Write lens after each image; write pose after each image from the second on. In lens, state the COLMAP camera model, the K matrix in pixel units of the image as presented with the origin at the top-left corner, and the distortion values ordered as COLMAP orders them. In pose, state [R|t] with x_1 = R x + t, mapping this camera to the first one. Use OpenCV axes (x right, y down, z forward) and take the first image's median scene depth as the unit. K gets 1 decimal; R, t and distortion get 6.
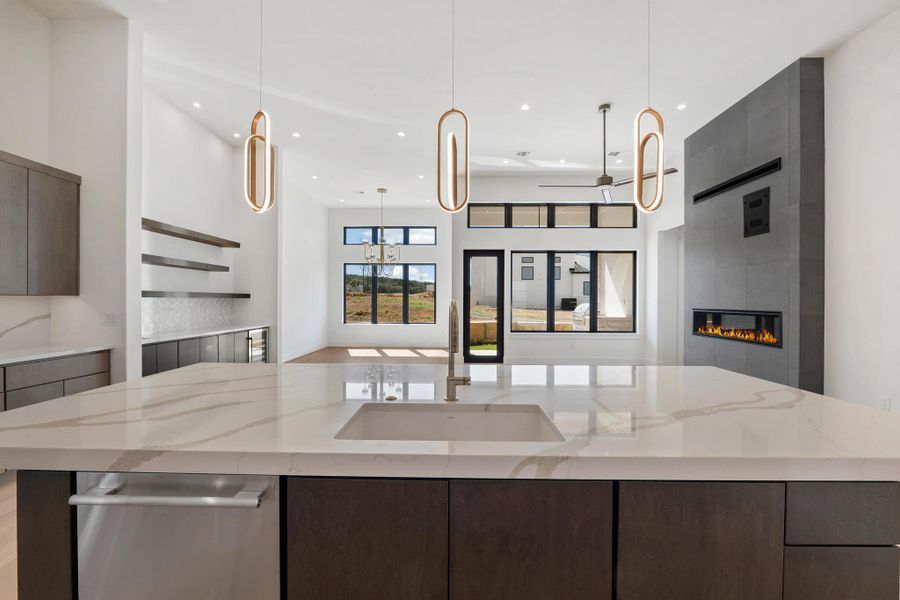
lens RADIAL K [[370.5, 0, 455.4], [0, 370.5, 301.9], [0, 0, 1]] dist [-0.005746, -0.000280]
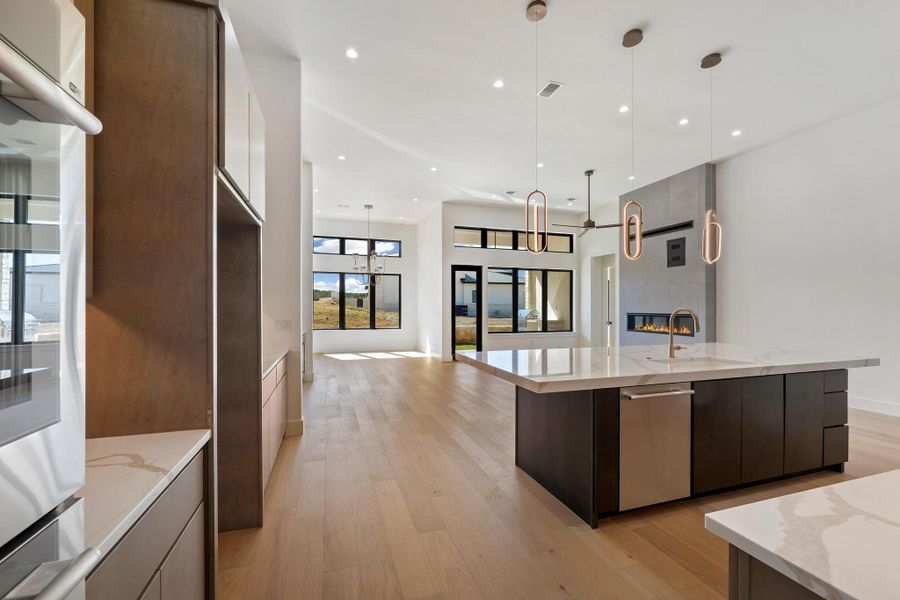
lens RADIAL K [[370.5, 0, 449.8], [0, 370.5, 305.4], [0, 0, 1]] dist [-0.005746, -0.000280]
pose [[0.943973, -0.002939, 0.330010, -0.444080], [0.005937, 0.999950, -0.008079, -0.003359], [-0.329970, 0.009586, 0.943943, -0.128271]]
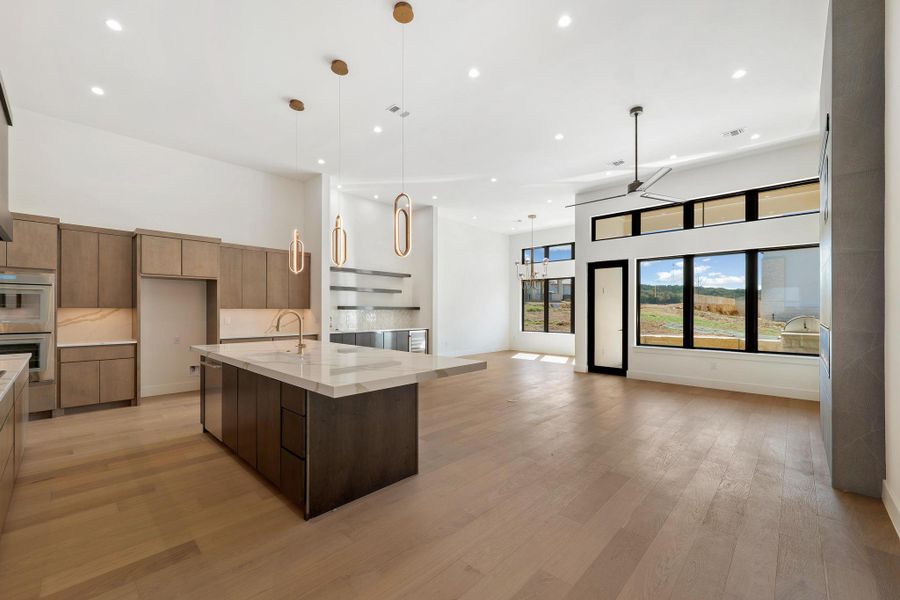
lens RADIAL K [[370.5, 0, 458.3], [0, 370.5, 308.4], [0, 0, 1]] dist [-0.005746, -0.000280]
pose [[0.743232, -0.005079, -0.669014, 0.537120], [-0.004365, 0.999913, -0.012440, 0.001300], [0.669019, 0.012167, 0.743145, -0.011887]]
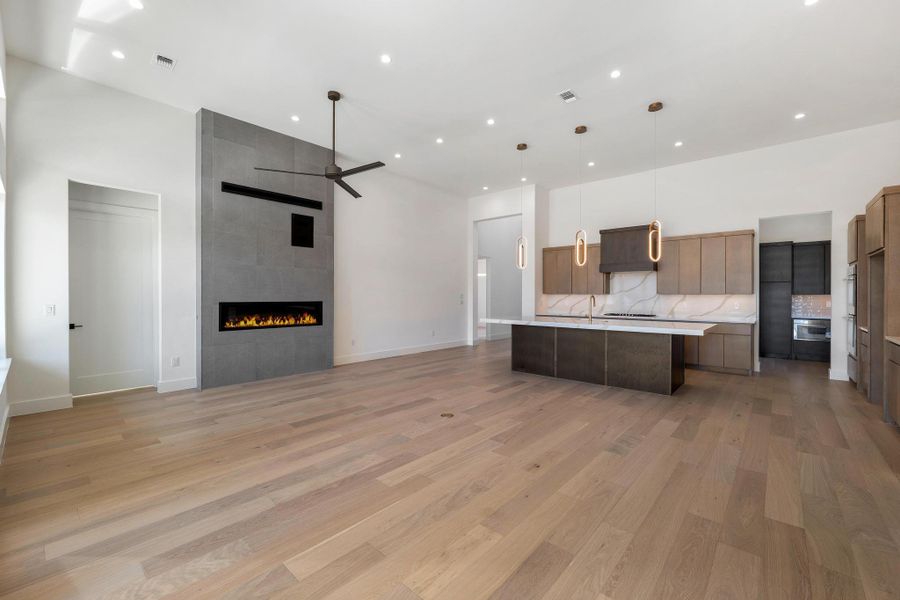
lens RADIAL K [[370.5, 0, 445.6], [0, 370.5, 297.8], [0, 0, 1]] dist [-0.005746, -0.000280]
pose [[-0.751352, -0.010486, 0.659818, -0.349974], [-0.000950, 0.999890, 0.014810, -0.007675], [-0.659901, 0.010501, -0.751279, 1.169179]]
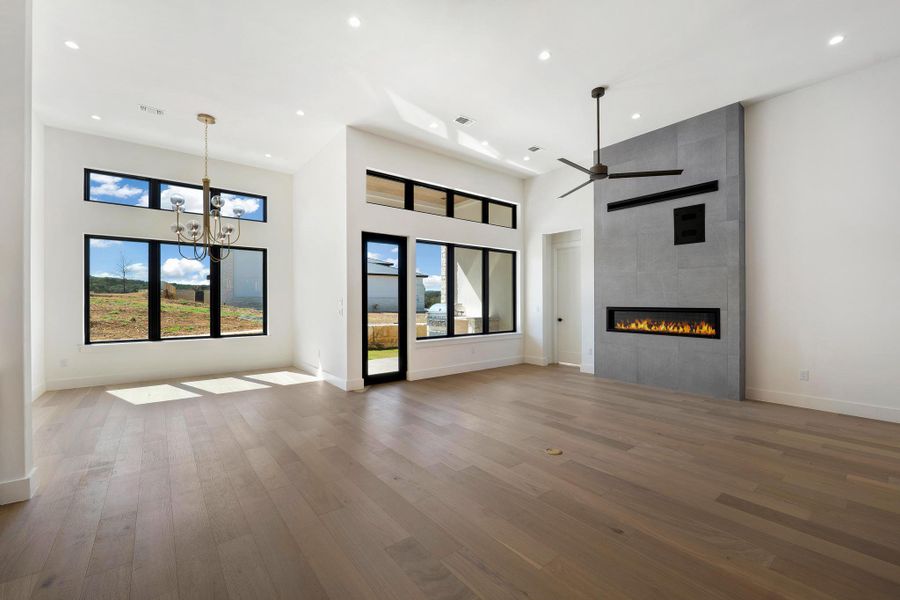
lens RADIAL K [[370.5, 0, 448.3], [0, 370.5, 297.7], [0, 0, 1]] dist [-0.005746, -0.000280]
pose [[0.773256, -0.001500, 0.634093, -0.365368], [0.010653, 0.999887, -0.010626, -0.002124], [-0.634005, 0.014972, 0.773184, 0.405870]]
